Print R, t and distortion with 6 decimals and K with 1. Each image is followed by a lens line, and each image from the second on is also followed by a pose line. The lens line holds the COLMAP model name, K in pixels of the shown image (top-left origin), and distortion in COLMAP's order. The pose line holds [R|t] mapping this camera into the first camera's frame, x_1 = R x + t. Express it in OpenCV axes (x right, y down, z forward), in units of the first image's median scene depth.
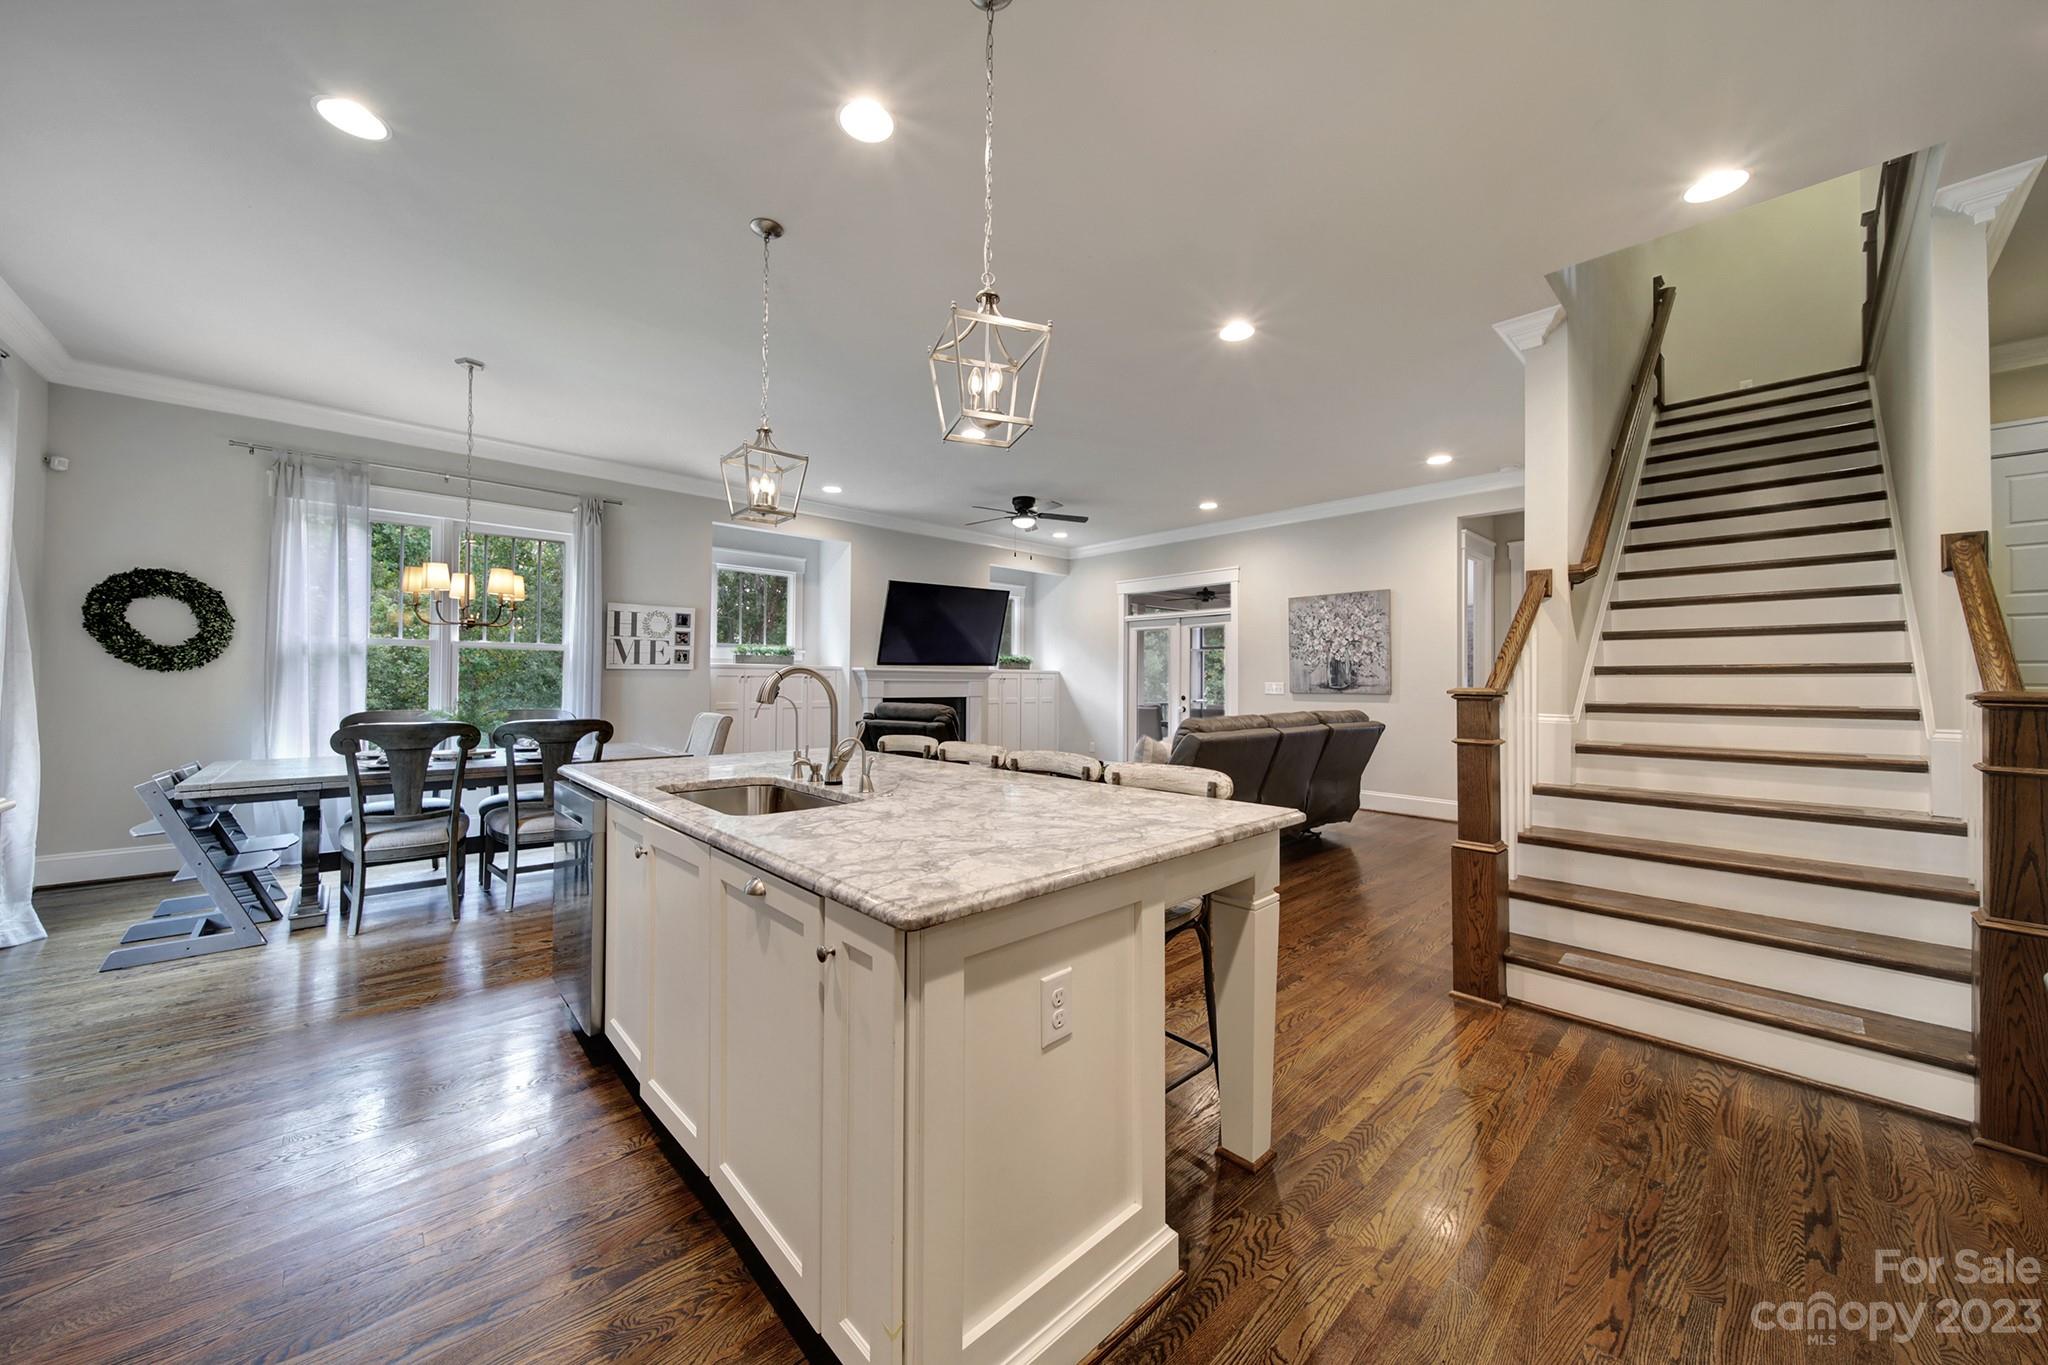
lens RADIAL K [[725.9, 0, 1024.6], [0, 725.9, 672.7], [0, 0, 1]] dist [-0.007534, -0.000347]
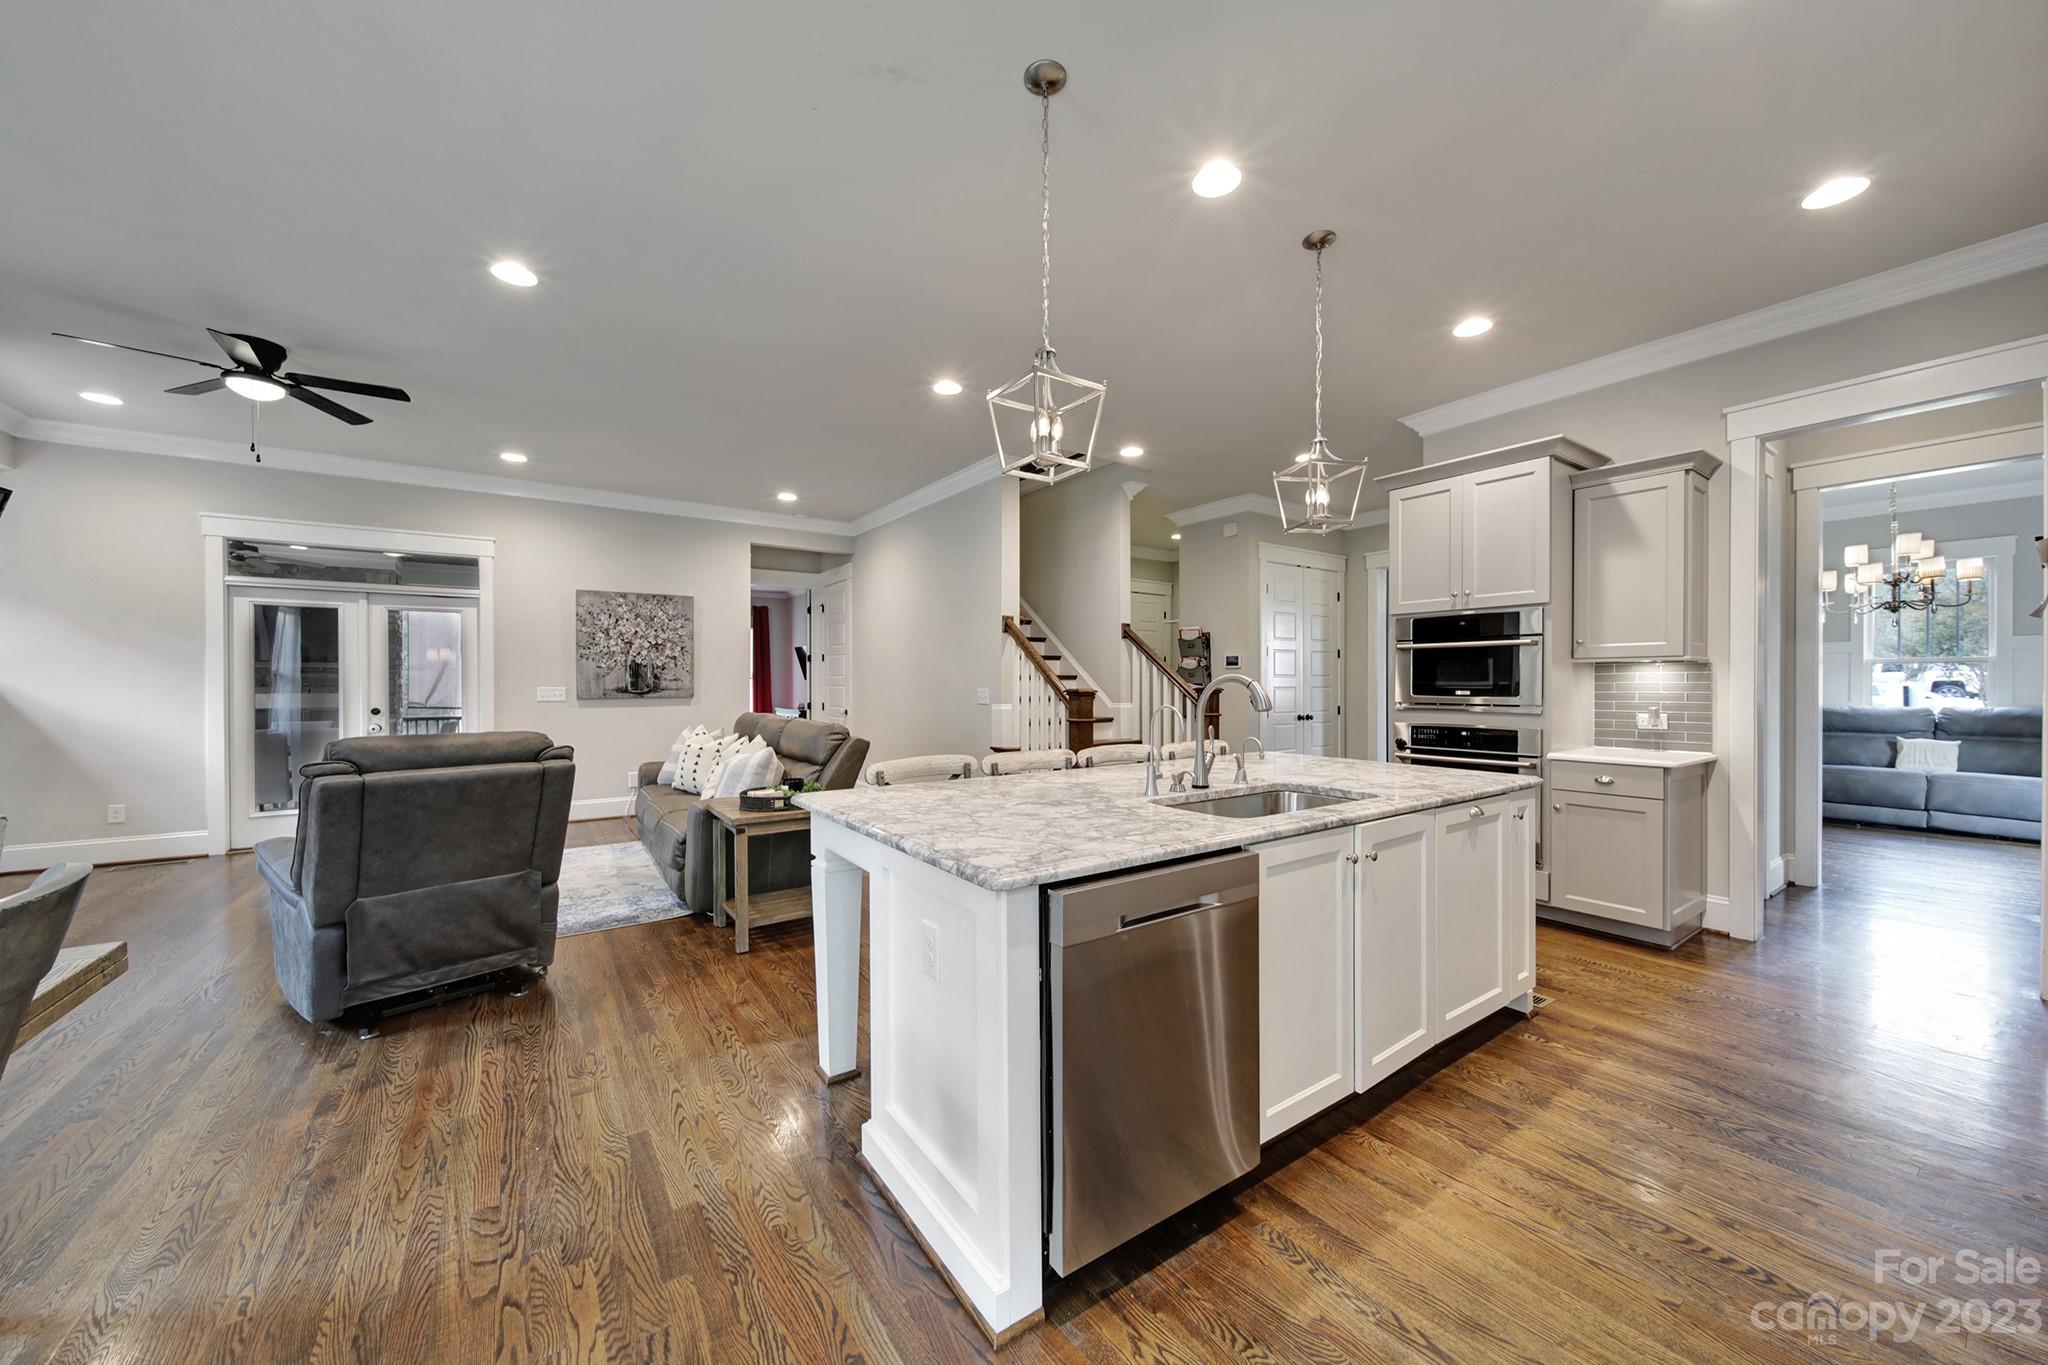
lens RADIAL K [[725.9, 0, 1025.8], [0, 725.9, 688.1], [0, 0, 1]] dist [-0.007534, -0.000347]
pose [[0.150820, -0.005522, 0.988546, -0.426529], [-0.005534, 0.999964, 0.006430, 0.006646], [-0.988546, -0.006440, 0.150784, 0.350728]]
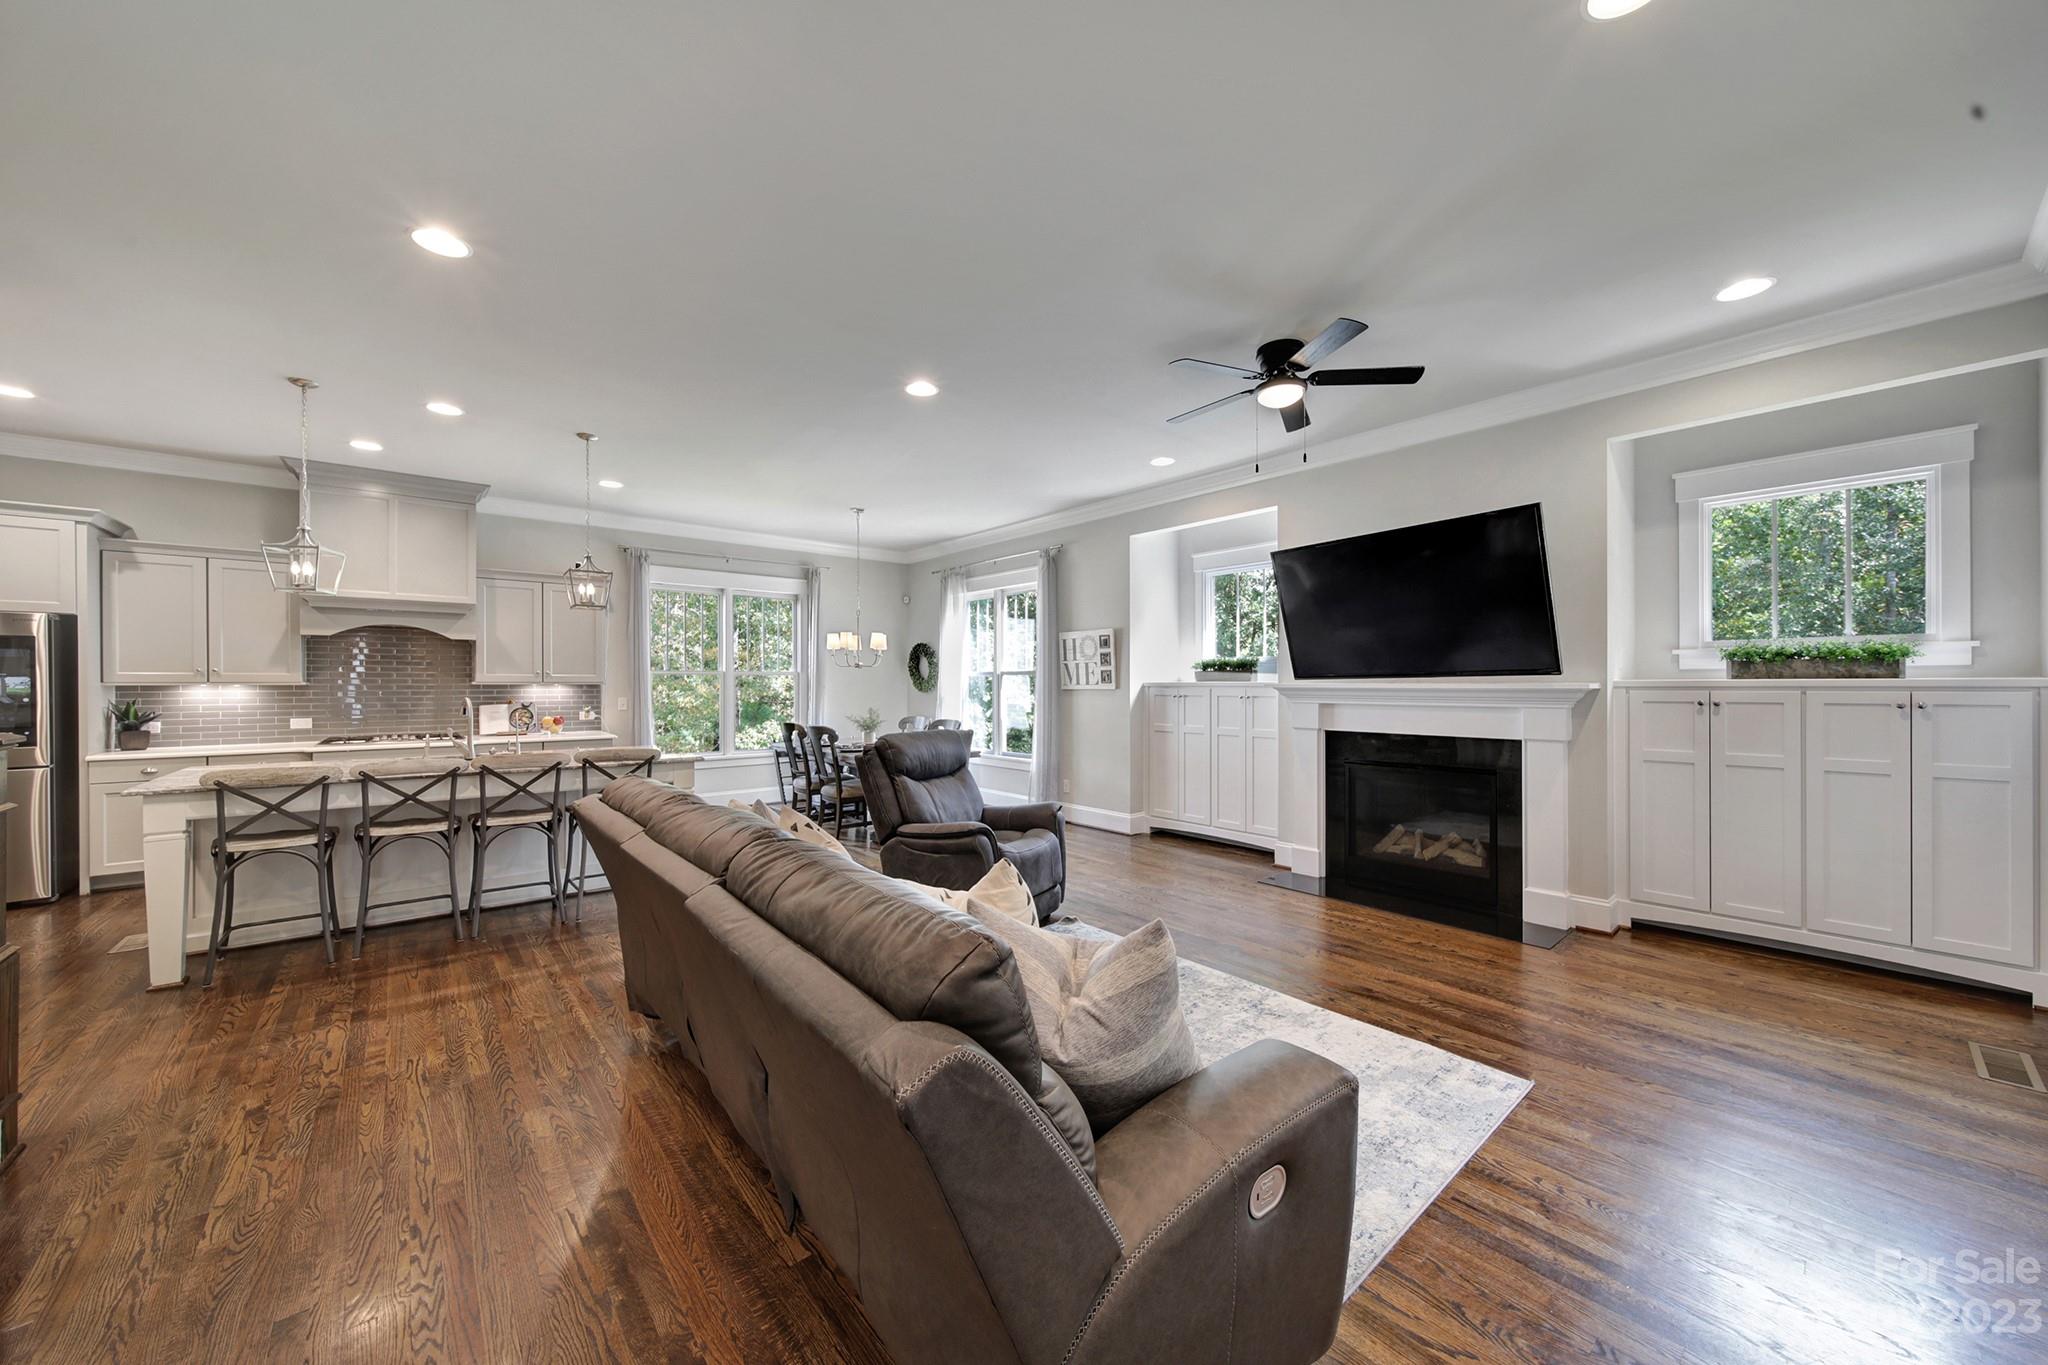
lens RADIAL K [[752.0, 0, 1024.8], [0, 752.0, 686.2], [0, 0, 1]] dist [-0.002987, -0.000264]
pose [[-0.066944, -0.007721, -0.997727, 0.530102], [0.009907, 0.999916, -0.008403, -0.000734], [0.997708, -0.010447, -0.066862, 0.847790]]
